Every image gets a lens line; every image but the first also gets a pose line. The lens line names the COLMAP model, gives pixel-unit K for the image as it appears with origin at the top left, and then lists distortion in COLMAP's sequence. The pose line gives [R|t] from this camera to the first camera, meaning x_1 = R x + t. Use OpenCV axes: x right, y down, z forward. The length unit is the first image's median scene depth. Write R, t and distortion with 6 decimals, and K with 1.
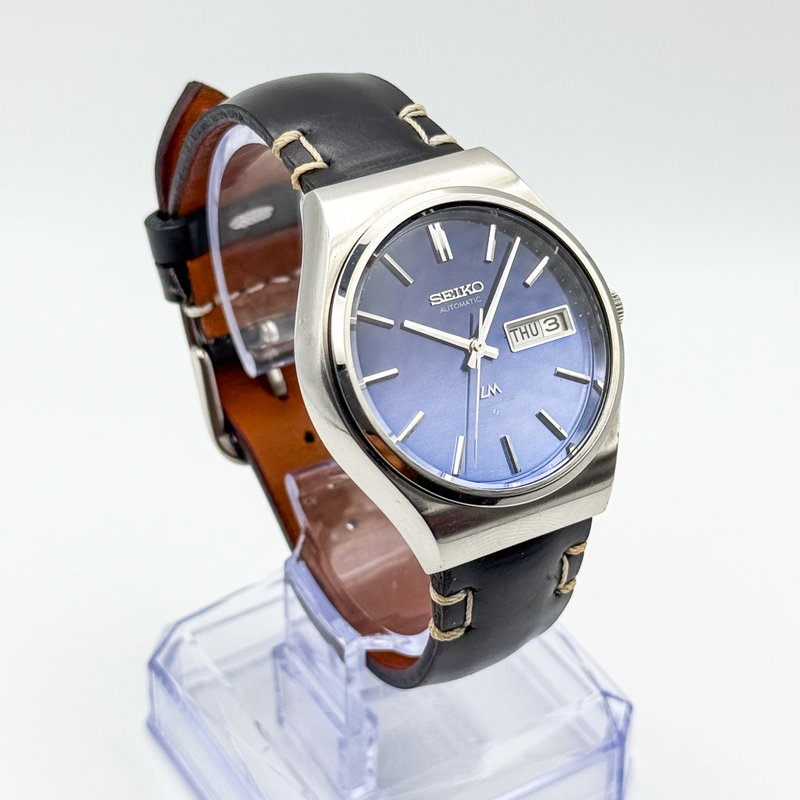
lens RADIAL K [[2098.3, 0, 400.0], [0, 2098.3, 400.0], [0, 0, 1]] dist [0.149803, -0.332142]
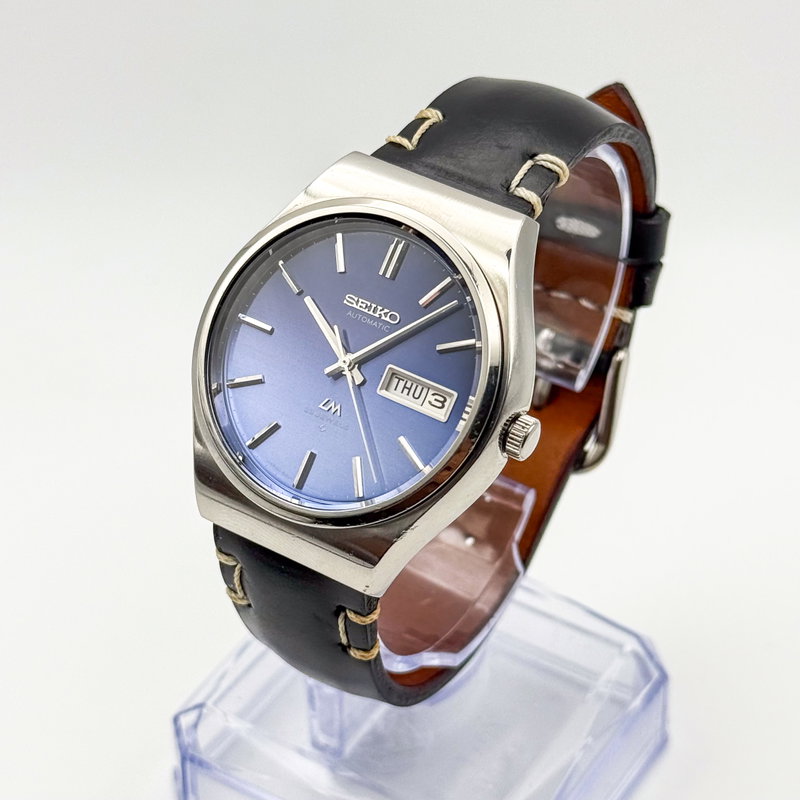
lens RADIAL K [[2098.3, 0, 400.0], [0, 2098.3, 400.0], [0, 0, 1]] dist [0.149803, -0.332142]
pose [[0.441823, 0.537438, -0.718299, 0.743553], [-0.533690, 0.801054, 0.271085, -0.283689], [0.721088, 0.263577, 0.640749, 0.390288]]
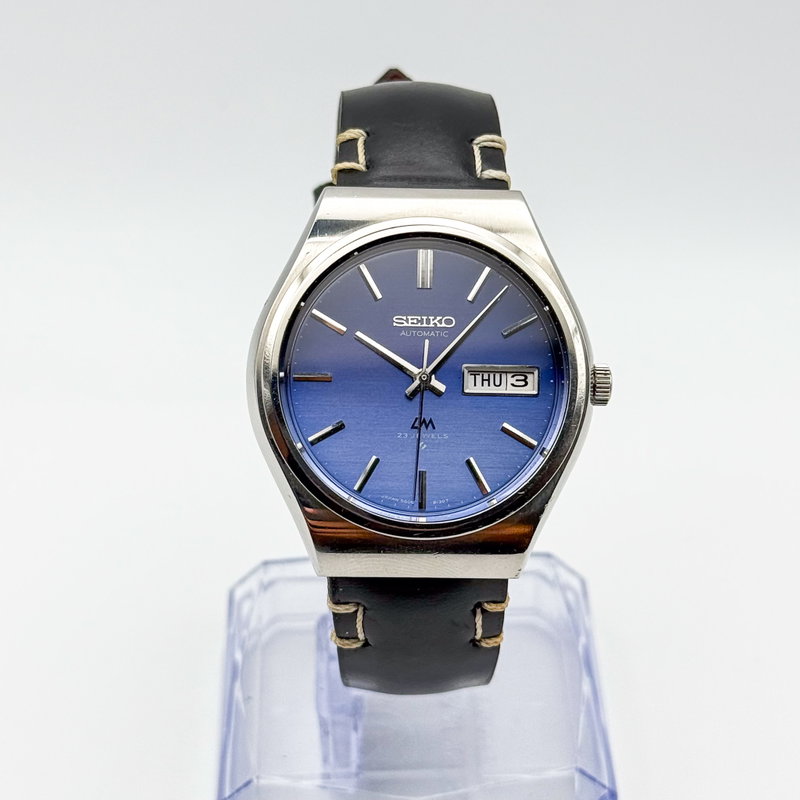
lens RADIAL K [[2098.3, 0, 400.0], [0, 2098.3, 400.0], [0, 0, 1]] dist [0.149803, -0.332142]
pose [[0.866838, 0.294030, -0.402664, 0.428273], [-0.288572, 0.954458, 0.075731, -0.086697], [0.406593, 0.050551, 0.912210, 0.074439]]
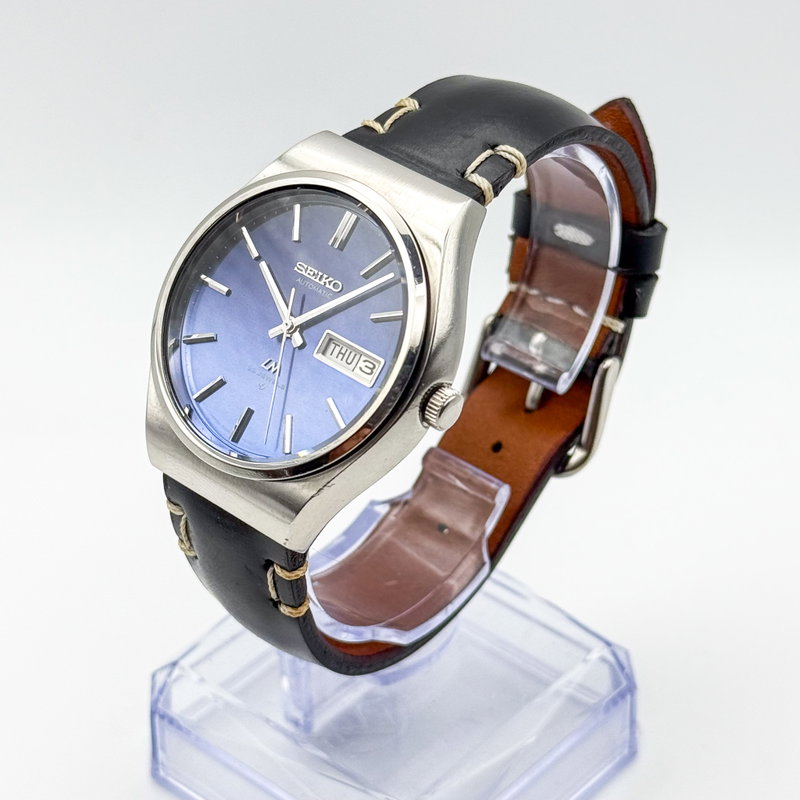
lens RADIAL K [[2098.3, 0, 400.0], [0, 2098.3, 400.0], [0, 0, 1]] dist [0.149803, -0.332142]
pose [[0.295185, 0.534609, -0.791870, 0.864823], [-0.564556, 0.766236, 0.306853, -0.335195], [0.770806, 0.356477, 0.527999, 0.505405]]
